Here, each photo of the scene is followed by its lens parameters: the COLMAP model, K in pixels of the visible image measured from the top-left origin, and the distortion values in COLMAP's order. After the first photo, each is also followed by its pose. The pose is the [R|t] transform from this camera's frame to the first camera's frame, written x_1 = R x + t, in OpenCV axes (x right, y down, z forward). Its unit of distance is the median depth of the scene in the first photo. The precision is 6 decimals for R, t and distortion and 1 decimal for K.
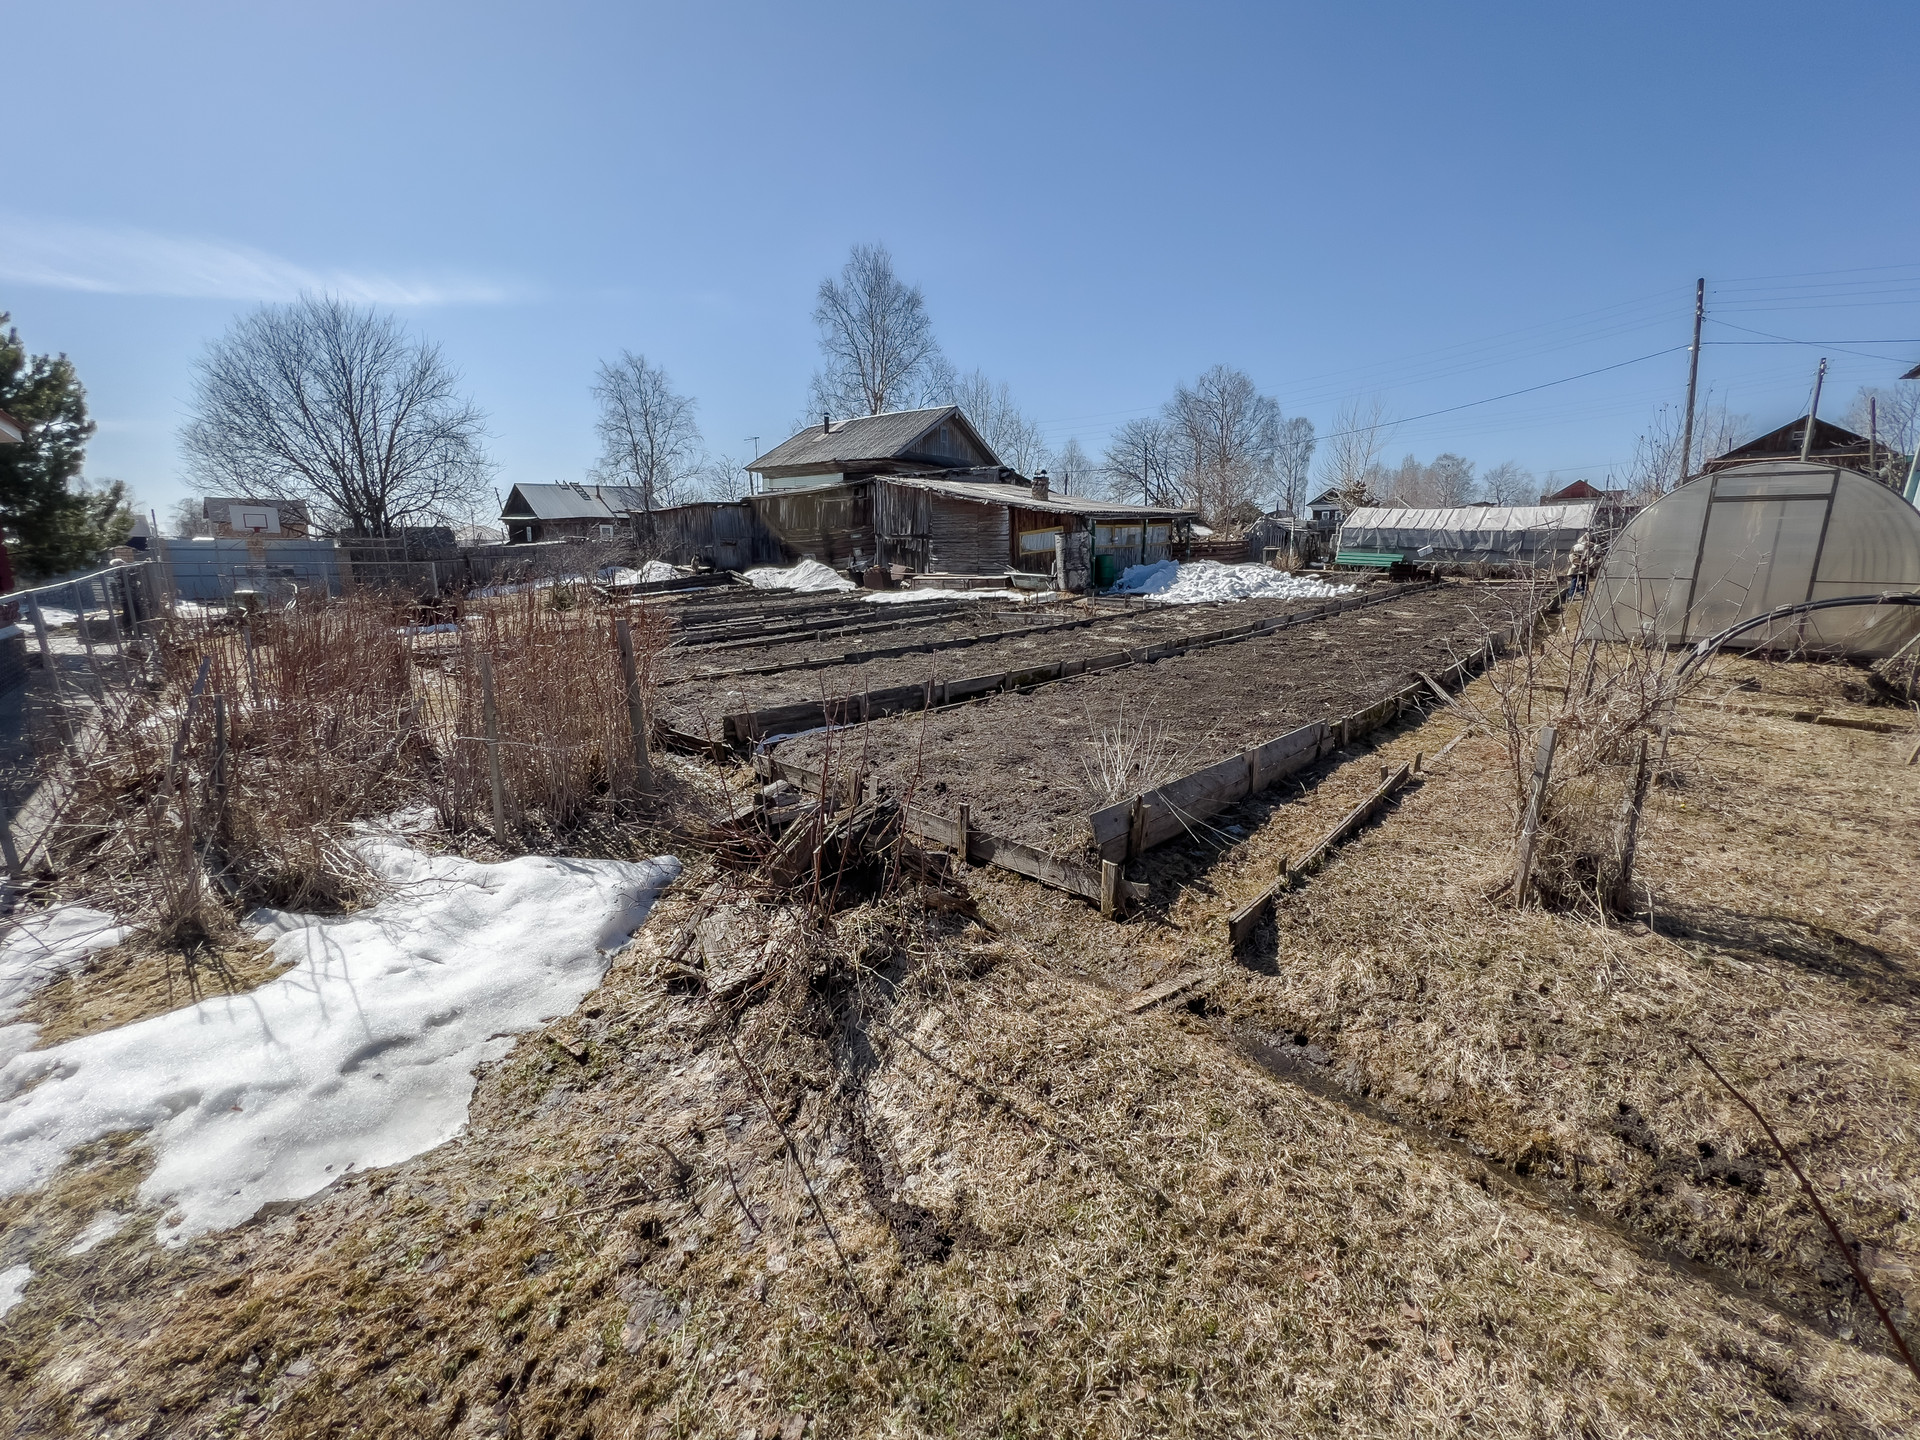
lens RADIAL K [[792.9, 0, 961.3], [0, 792.9, 720.5], [0, 0, 1]] dist [-0.006271, 0.001554]
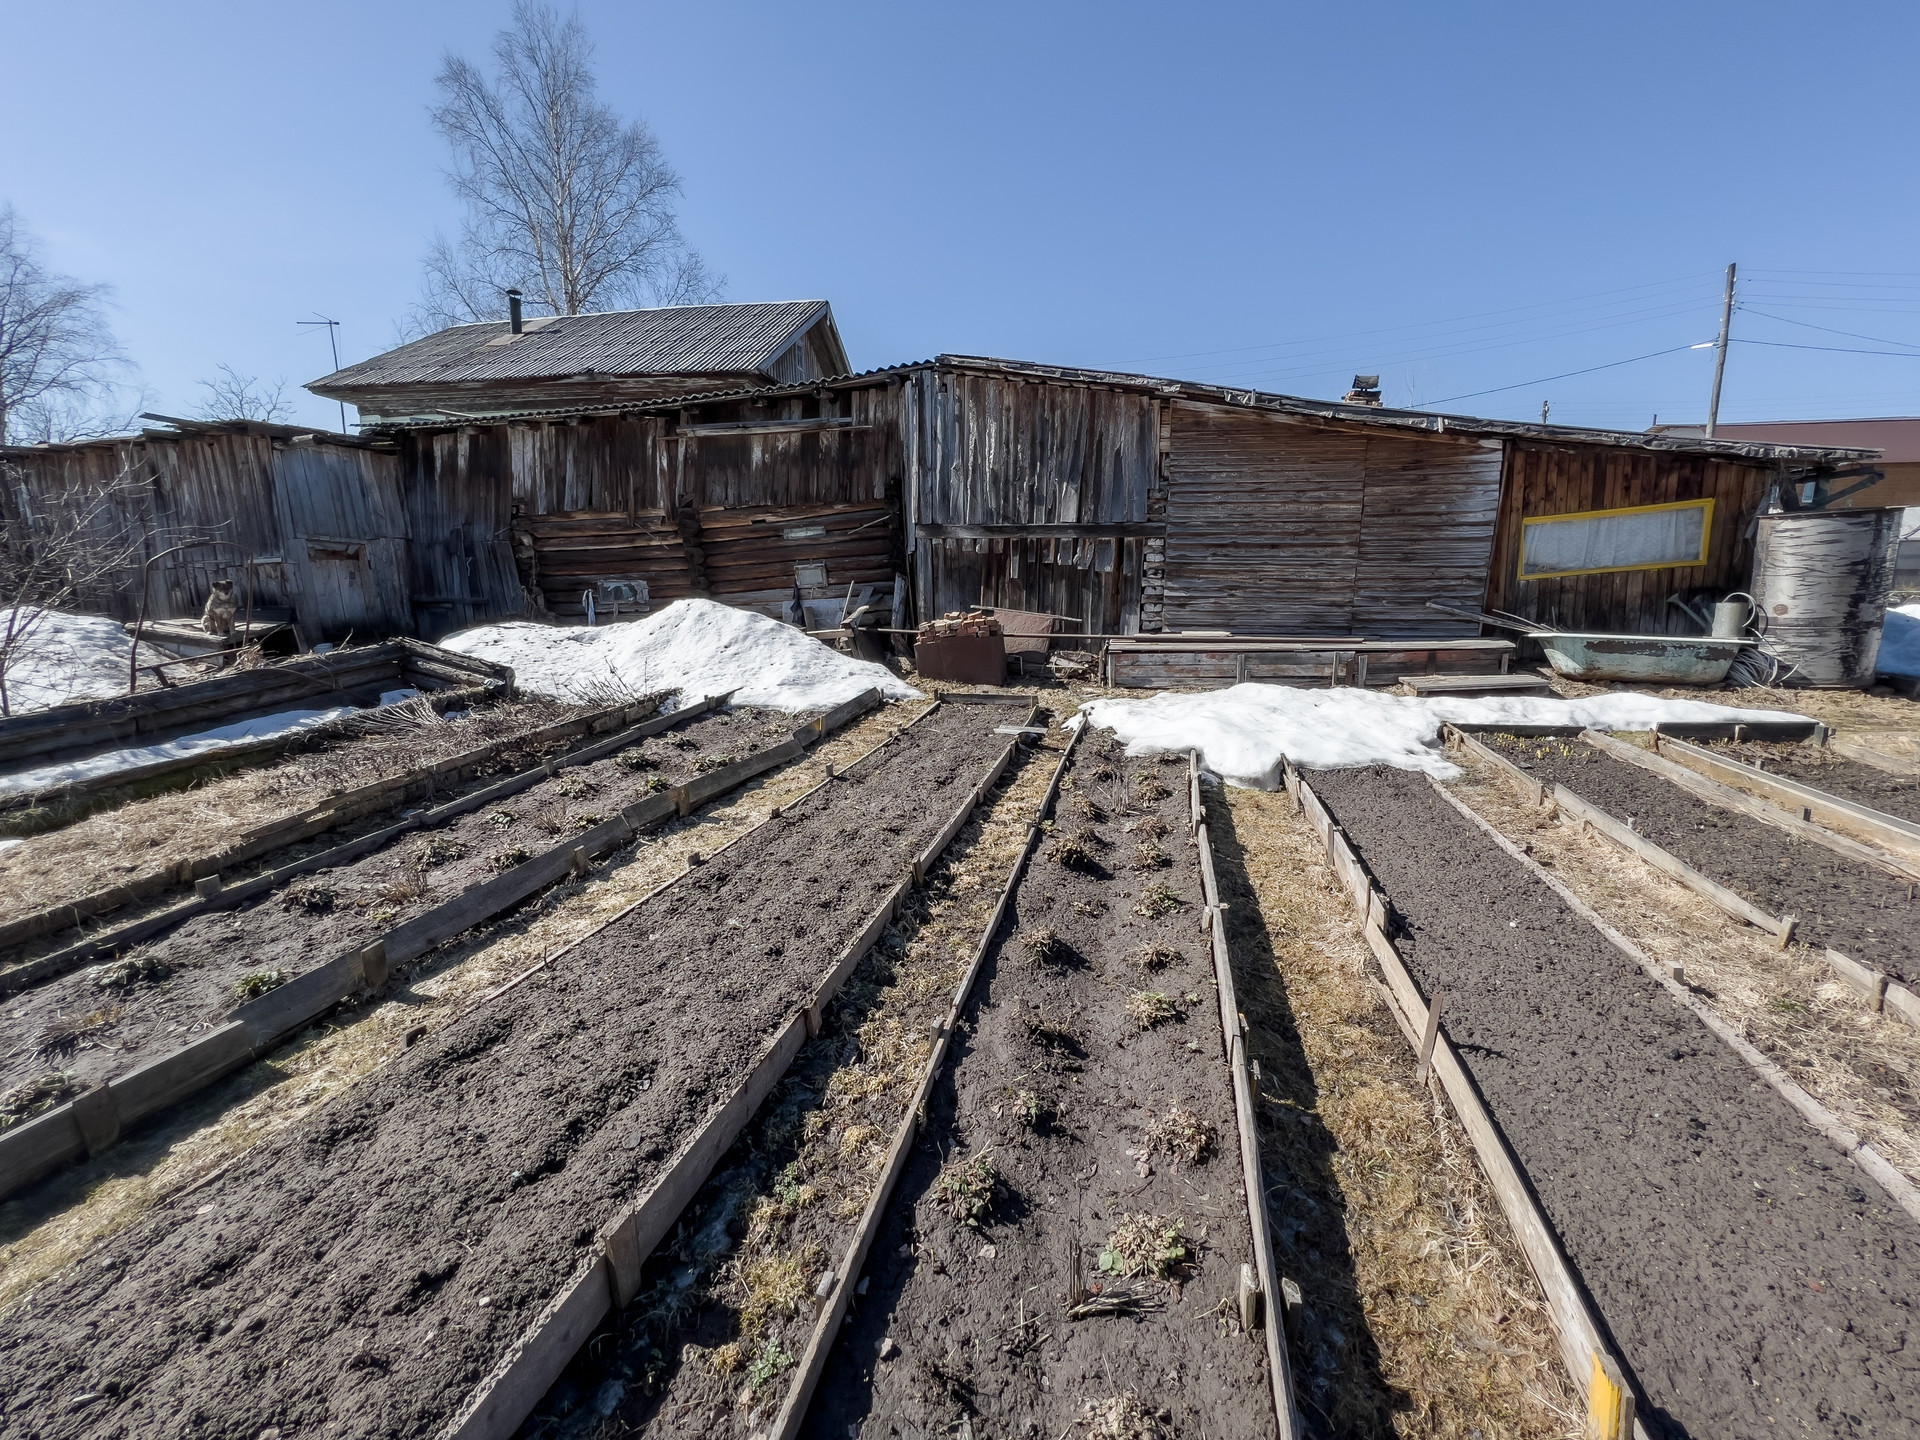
lens RADIAL K [[792.9, 0, 967.7], [0, 792.9, 724.4], [0, 0, 1]] dist [-0.006271, 0.001554]
pose [[0.873892, -0.089654, 0.477781, -0.230457], [0.104955, 0.994463, -0.005363, -0.122488], [-0.474654, 0.054832, 0.878463, 0.587599]]
